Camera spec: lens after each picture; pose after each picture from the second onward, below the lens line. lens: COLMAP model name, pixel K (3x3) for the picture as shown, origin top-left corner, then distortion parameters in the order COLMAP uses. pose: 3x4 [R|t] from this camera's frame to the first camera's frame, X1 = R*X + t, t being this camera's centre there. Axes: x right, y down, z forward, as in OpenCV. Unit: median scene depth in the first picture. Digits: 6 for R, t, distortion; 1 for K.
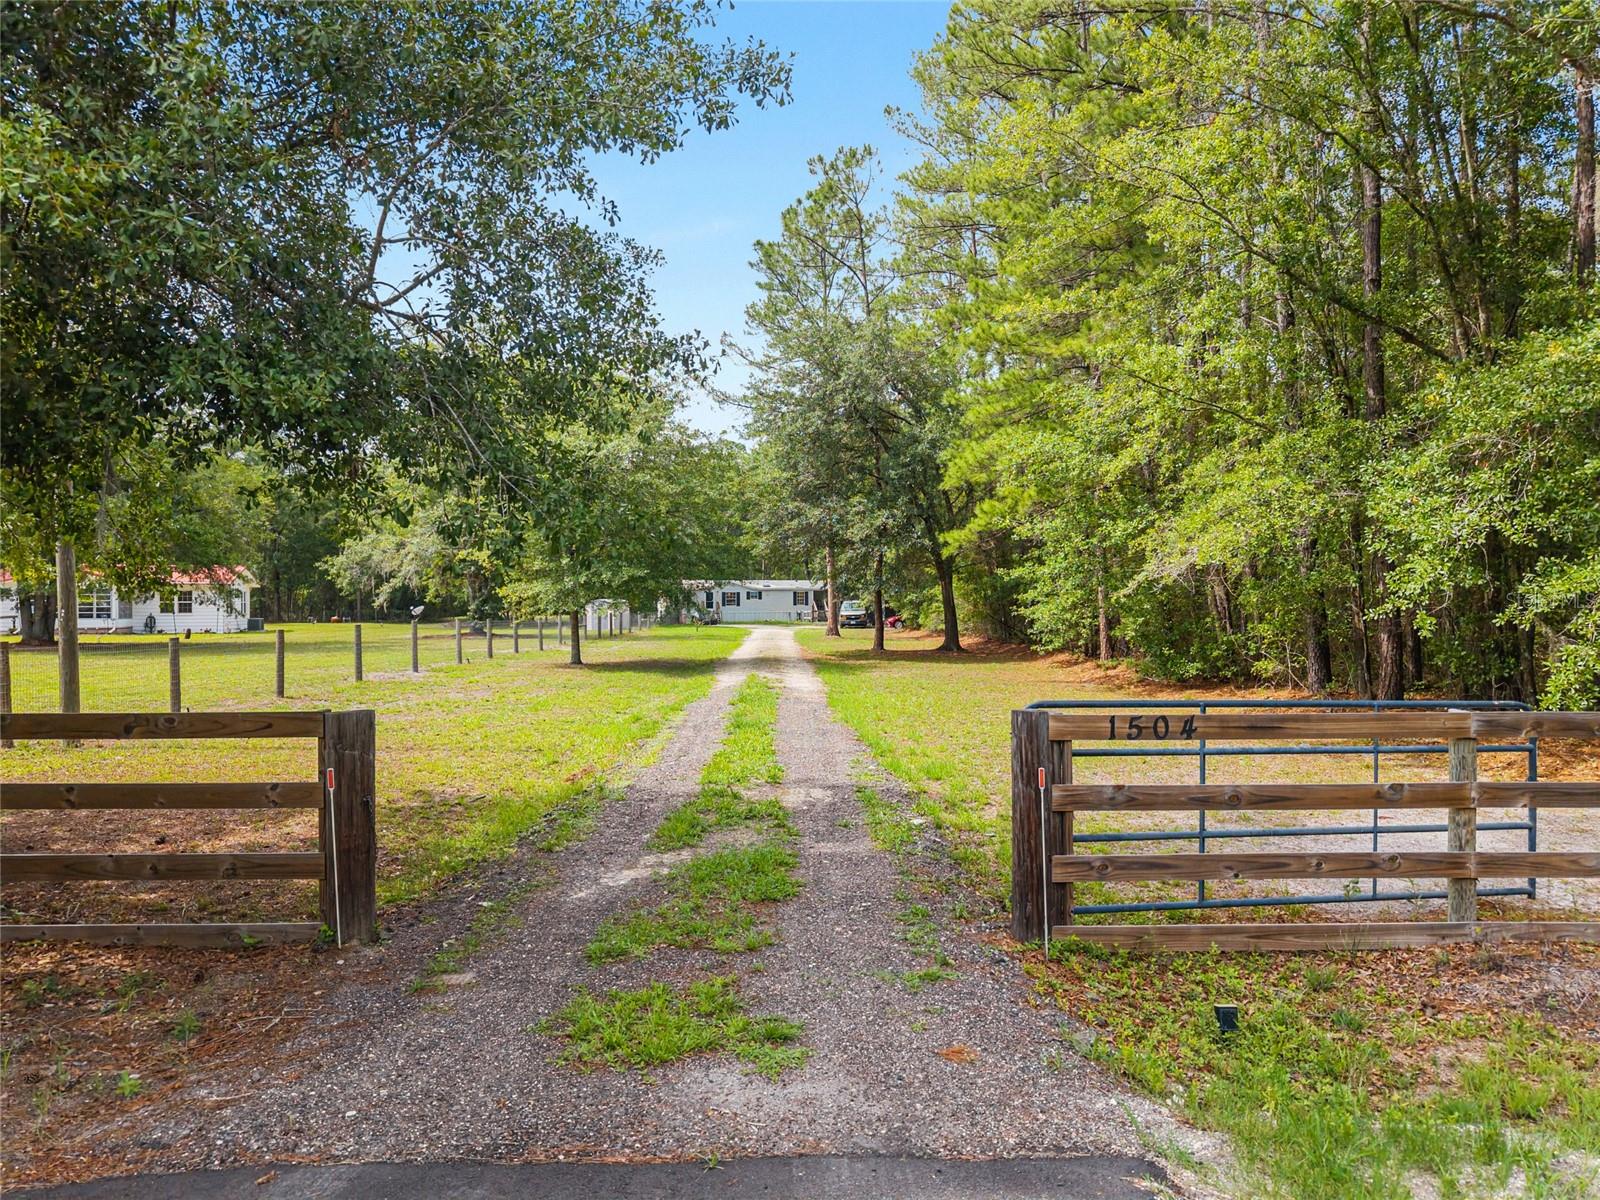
lens RADIAL K [[1082.5, 0, 800.0], [0, 1082.5, 600.0], [0, 0, 1]] dist [-0.000077, 0.006872]
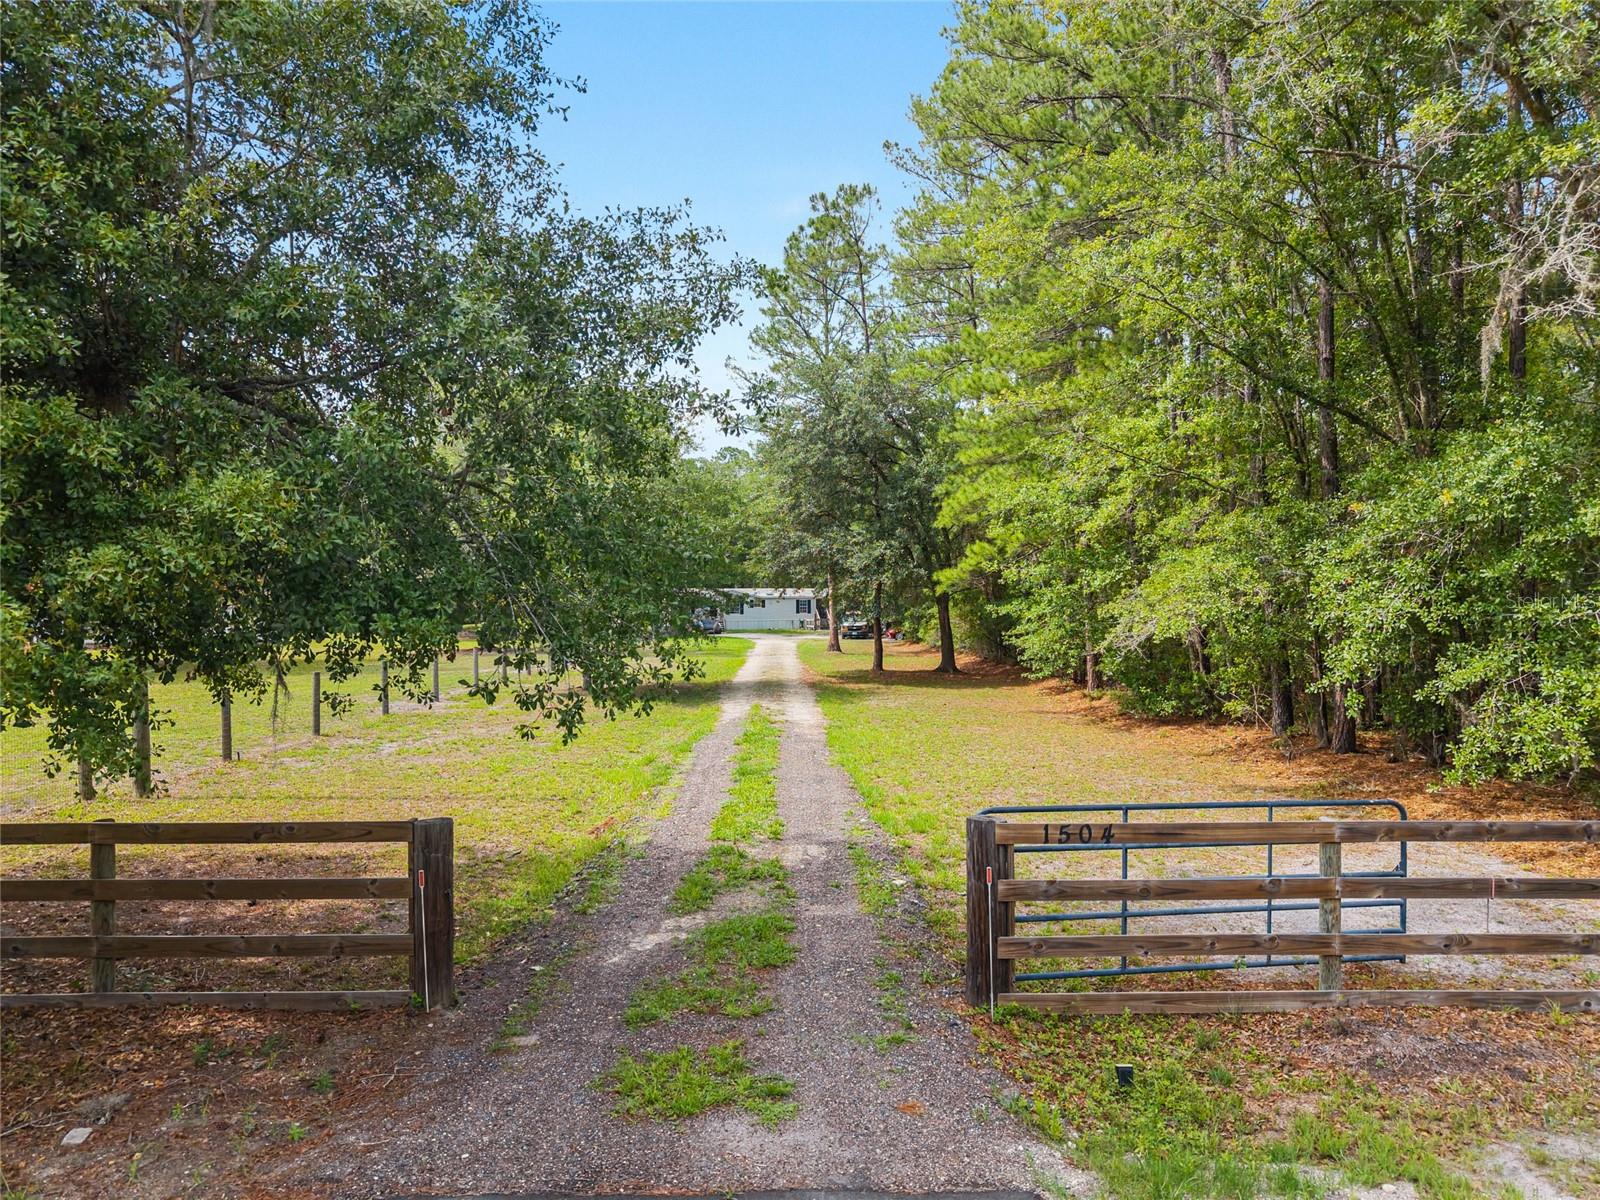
lens RADIAL K [[1082.5, 0, 800.0], [0, 1082.5, 600.0], [0, 0, 1]] dist [-0.000077, 0.006872]
pose [[0.999995, 0.000022, -0.003012, 0.008114], [-0.000020, 1.000000, 0.000852, -0.129265], [0.003012, -0.000852, 0.999995, -0.207191]]
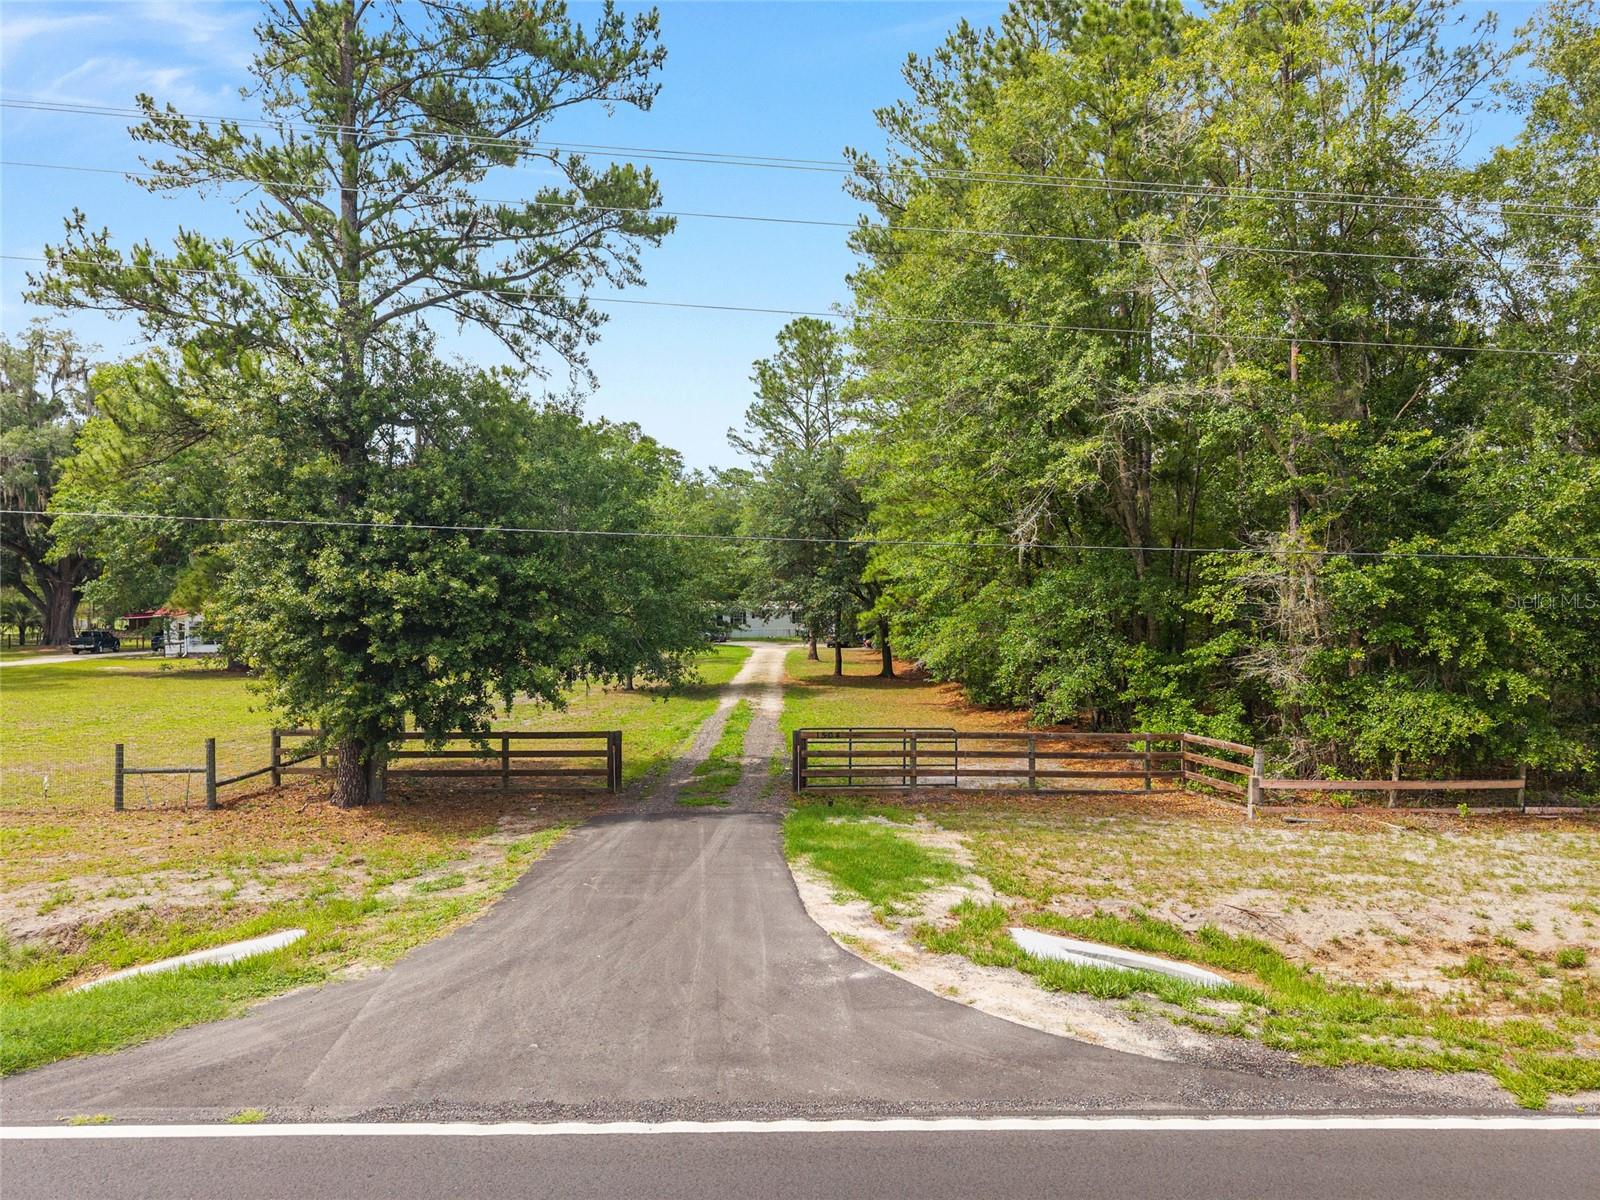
lens RADIAL K [[1075.4, 0, 800.0], [0, 1075.4, 600.0], [0, 0, 1]] dist [0.051680, -0.059635]
pose [[0.999938, 0.001417, -0.011000, 0.228044], [-0.001425, 0.999999, -0.000679, -0.299263], [0.010999, 0.000694, 0.999939, -2.340347]]
